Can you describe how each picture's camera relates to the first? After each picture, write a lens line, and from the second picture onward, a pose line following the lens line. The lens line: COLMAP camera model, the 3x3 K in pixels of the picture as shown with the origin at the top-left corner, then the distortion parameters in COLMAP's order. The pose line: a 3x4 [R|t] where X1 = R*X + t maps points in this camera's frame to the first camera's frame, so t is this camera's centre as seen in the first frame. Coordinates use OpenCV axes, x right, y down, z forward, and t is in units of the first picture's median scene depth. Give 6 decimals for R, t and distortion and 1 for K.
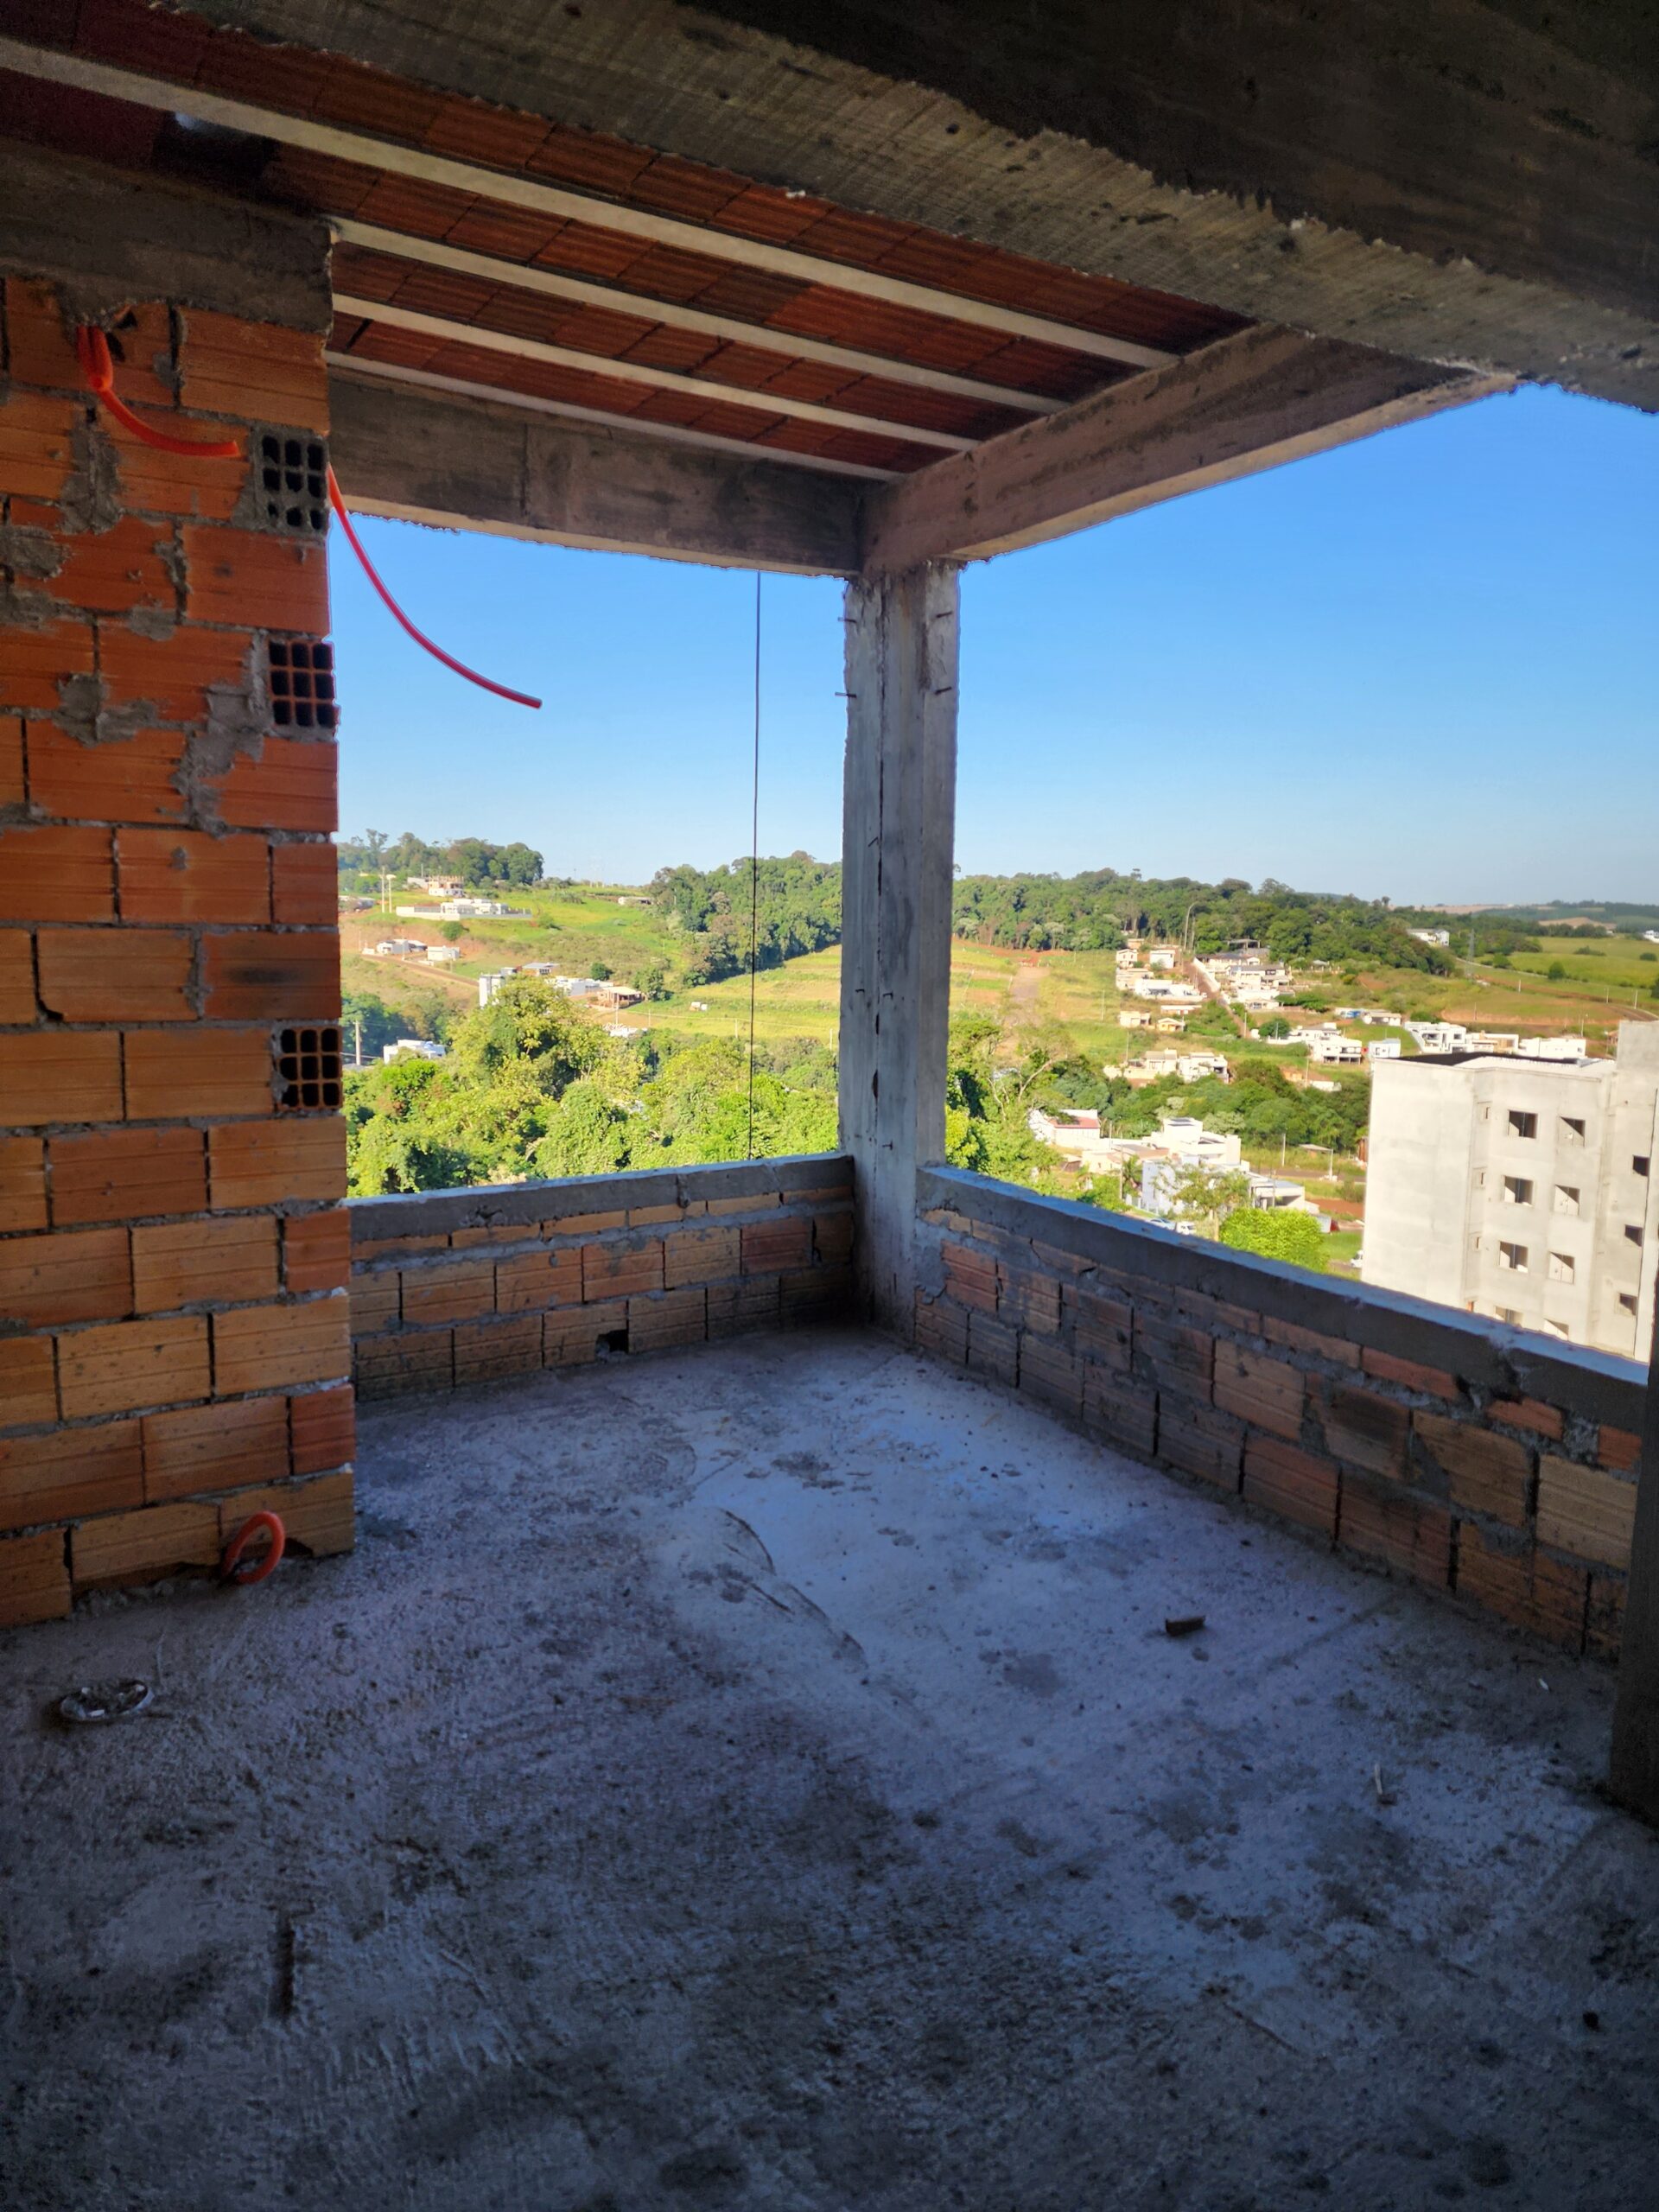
lens RADIAL K [[1475.6, 0, 833.4], [0, 1475.6, 1112.5], [0, 0, 1]] dist [0.000354, 0.000406]
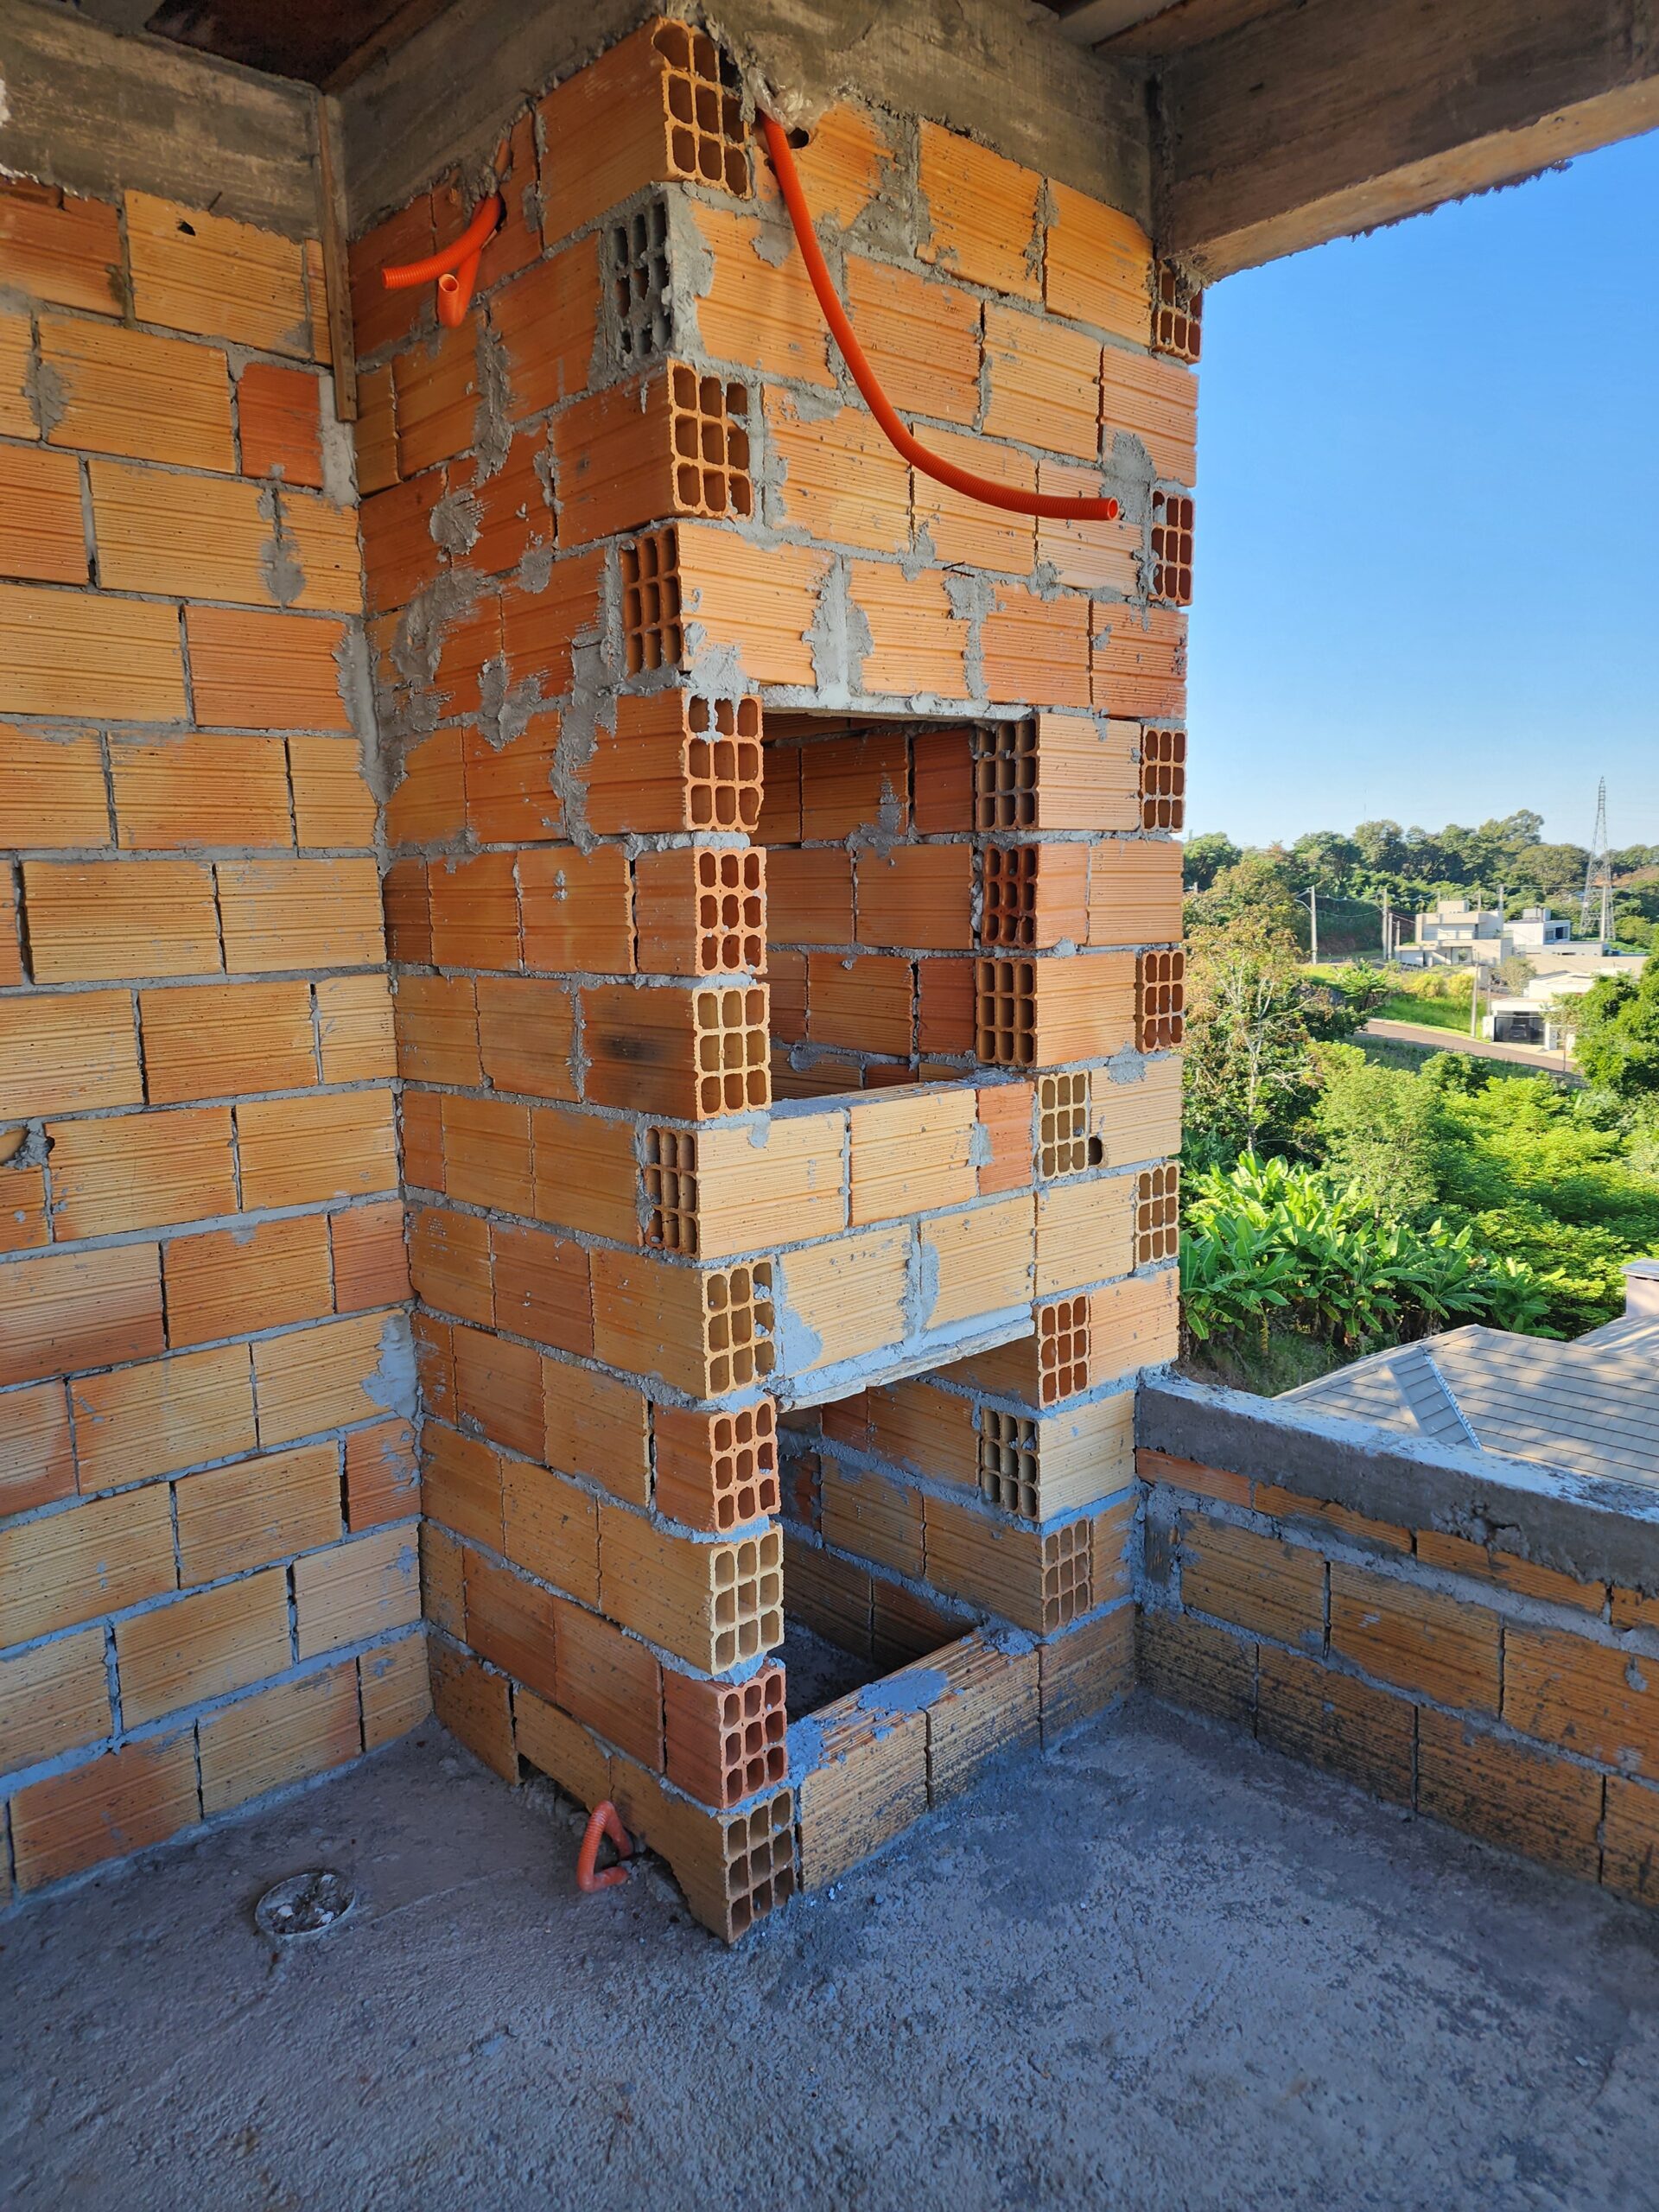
lens RADIAL K [[1470.0, 0, 826.1], [0, 1470.0, 1086.0], [0, 0, 1]] dist [0.041338, -0.030393]
pose [[0.187501, 0.099494, -0.977213, 0.265888], [-0.107201, 0.990987, 0.080327, -0.124535], [0.976397, 0.089697, 0.196477, 0.847956]]
